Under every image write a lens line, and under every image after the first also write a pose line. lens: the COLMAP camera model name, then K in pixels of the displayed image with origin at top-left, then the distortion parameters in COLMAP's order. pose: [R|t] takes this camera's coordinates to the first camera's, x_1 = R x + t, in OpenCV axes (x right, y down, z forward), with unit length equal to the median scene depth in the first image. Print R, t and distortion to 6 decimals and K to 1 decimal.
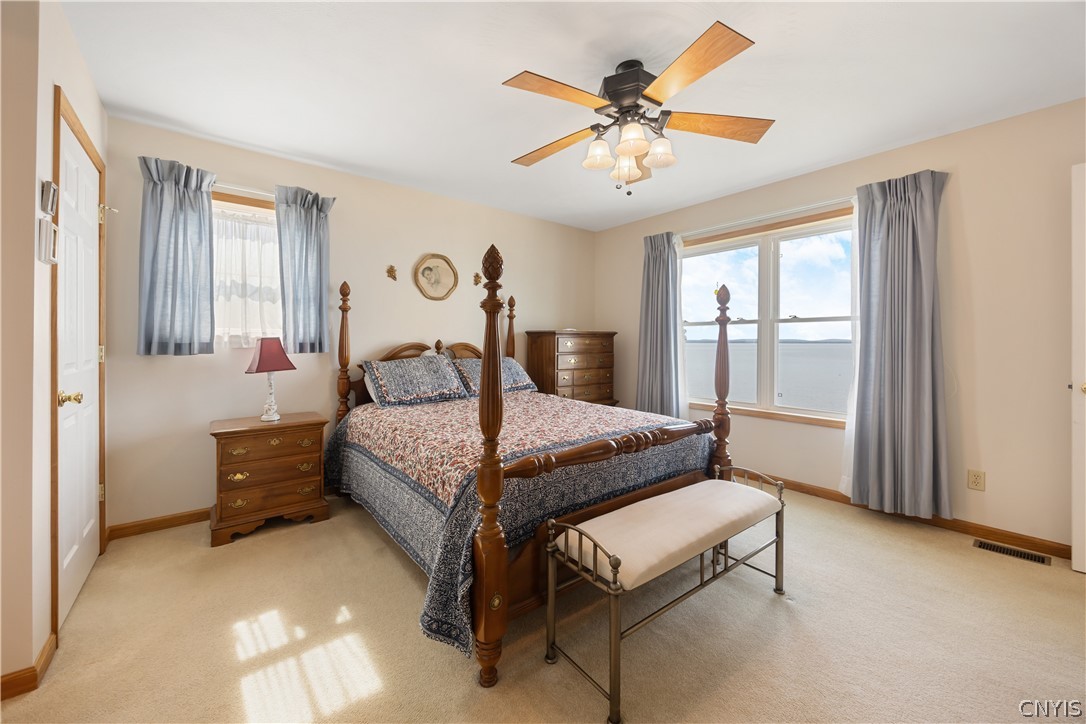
lens RADIAL K [[419.4, 0, 538.3], [0, 419.4, 339.7], [0, 0, 1]] dist [-0.007312, 0.000221]
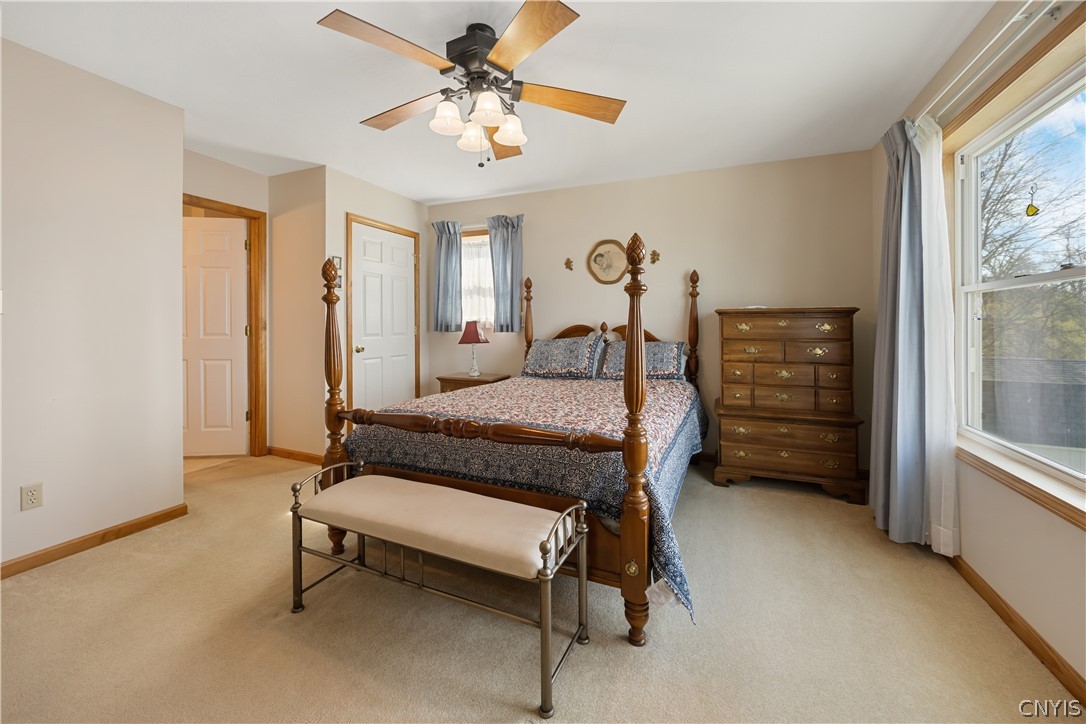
lens RADIAL K [[419.4, 0, 547.9], [0, 419.4, 327.3], [0, 0, 1]] dist [-0.007312, 0.000221]
pose [[0.485652, 0.001828, -0.874150, 0.693760], [0.003163, 0.999988, 0.003848, 0.009810], [0.874147, -0.004634, 0.485640, 0.426195]]
